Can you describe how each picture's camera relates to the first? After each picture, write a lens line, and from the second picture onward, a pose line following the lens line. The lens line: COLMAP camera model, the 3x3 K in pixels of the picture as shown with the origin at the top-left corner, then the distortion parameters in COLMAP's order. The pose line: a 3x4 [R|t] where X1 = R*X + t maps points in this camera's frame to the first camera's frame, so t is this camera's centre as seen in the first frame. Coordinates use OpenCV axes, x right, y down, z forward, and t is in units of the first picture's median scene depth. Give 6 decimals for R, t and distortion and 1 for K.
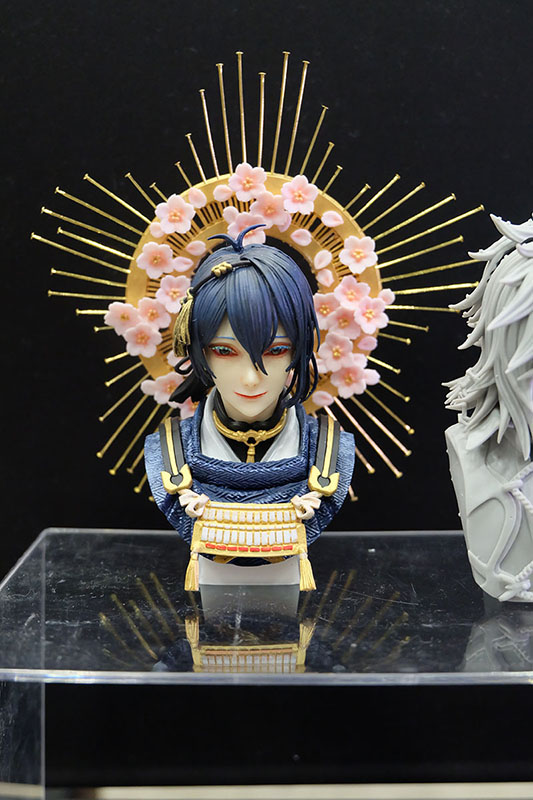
lens RADIAL K [[1002.2, 0, 266.2], [0, 1002.2, 398.5], [0, 0, 1]] dist [-0.006331, 0.000000]
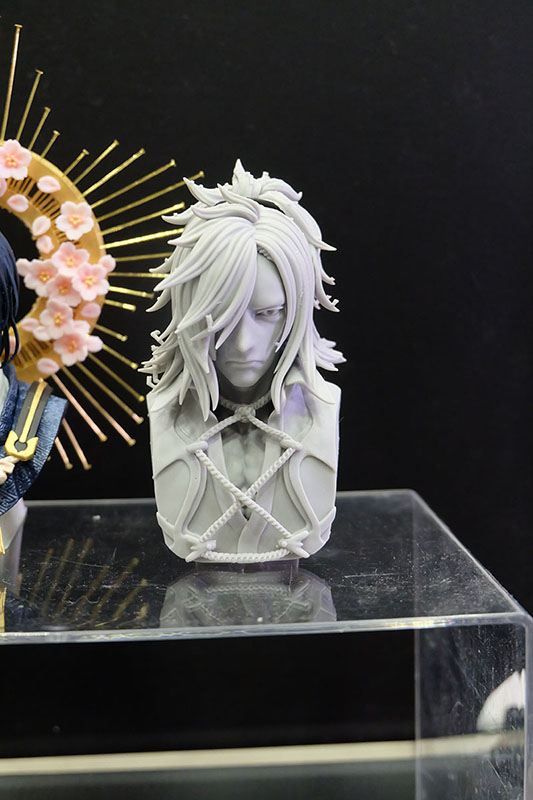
lens RADIAL K [[1002.2, 0, 265.9], [0, 1002.2, 401.4], [0, 0, 1]] dist [-0.006331, 0.000000]
pose [[0.998136, -0.008188, 0.060472, 0.220596], [0.007492, 0.999903, 0.011742, 0.025903], [-0.060562, -0.011267, 0.998101, -0.007113]]
